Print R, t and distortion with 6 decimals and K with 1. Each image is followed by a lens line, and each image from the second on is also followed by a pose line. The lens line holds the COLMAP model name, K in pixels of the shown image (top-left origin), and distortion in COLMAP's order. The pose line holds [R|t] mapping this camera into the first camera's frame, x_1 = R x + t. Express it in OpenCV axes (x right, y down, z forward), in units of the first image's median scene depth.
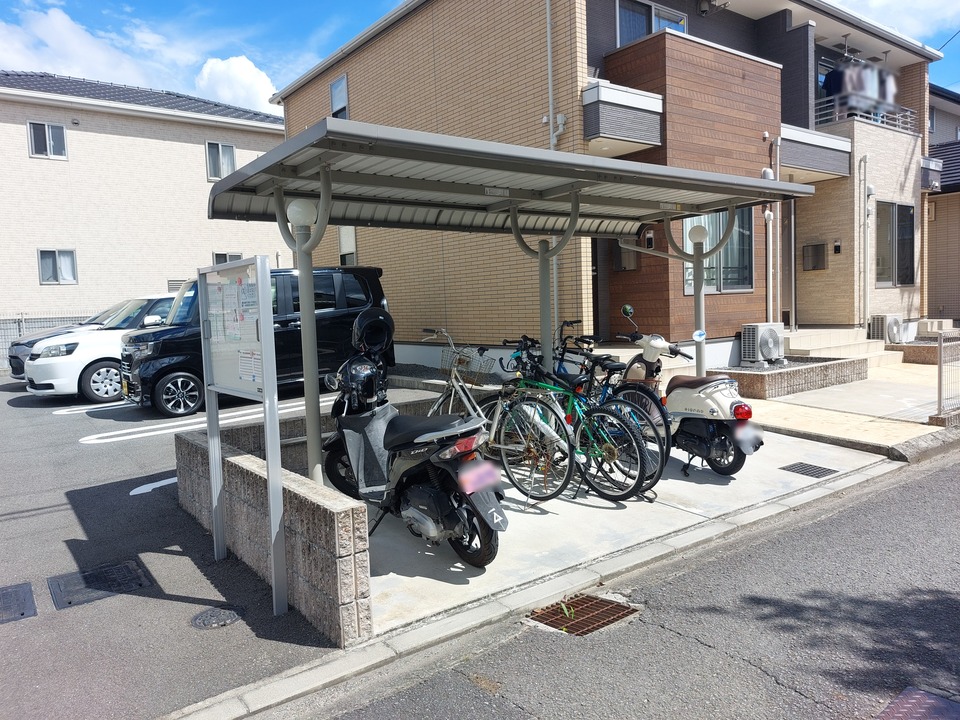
lens RADIAL K [[682.6, 0, 478.1], [0, 682.6, 354.8], [0, 0, 1]] dist [0.002185, -0.017303]
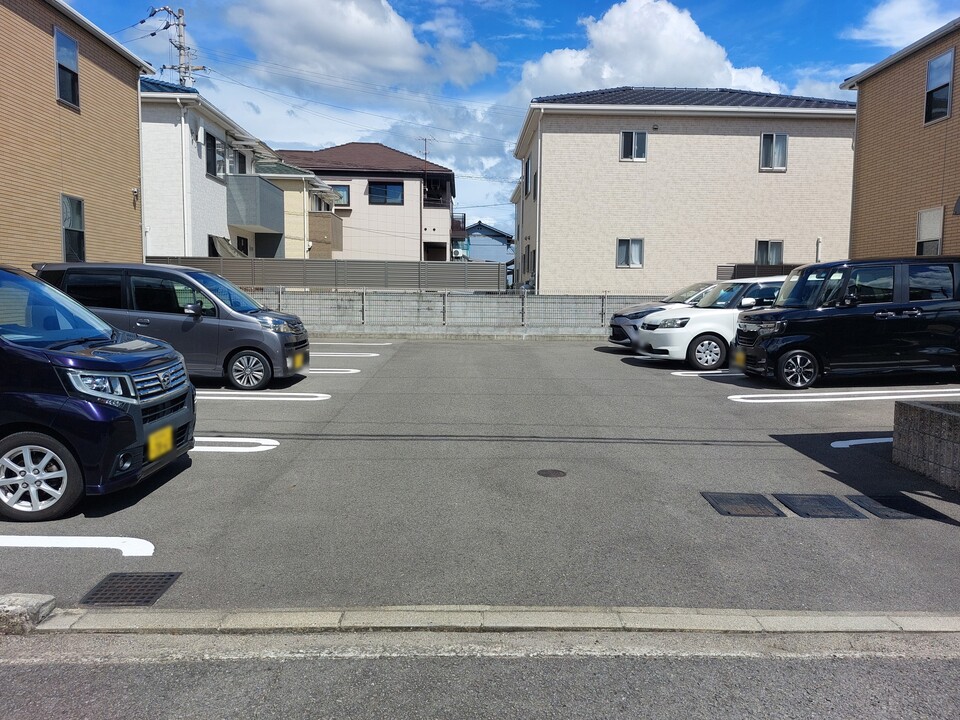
lens RADIAL K [[682.6, 0, 477.3], [0, 682.6, 363.7], [0, 0, 1]] dist [0.002185, -0.017303]
pose [[0.799469, 0.102566, -0.591886, -0.166688], [-0.083974, 0.994723, 0.058947, 0.022699], [0.594809, 0.002577, 0.803863, -0.172018]]
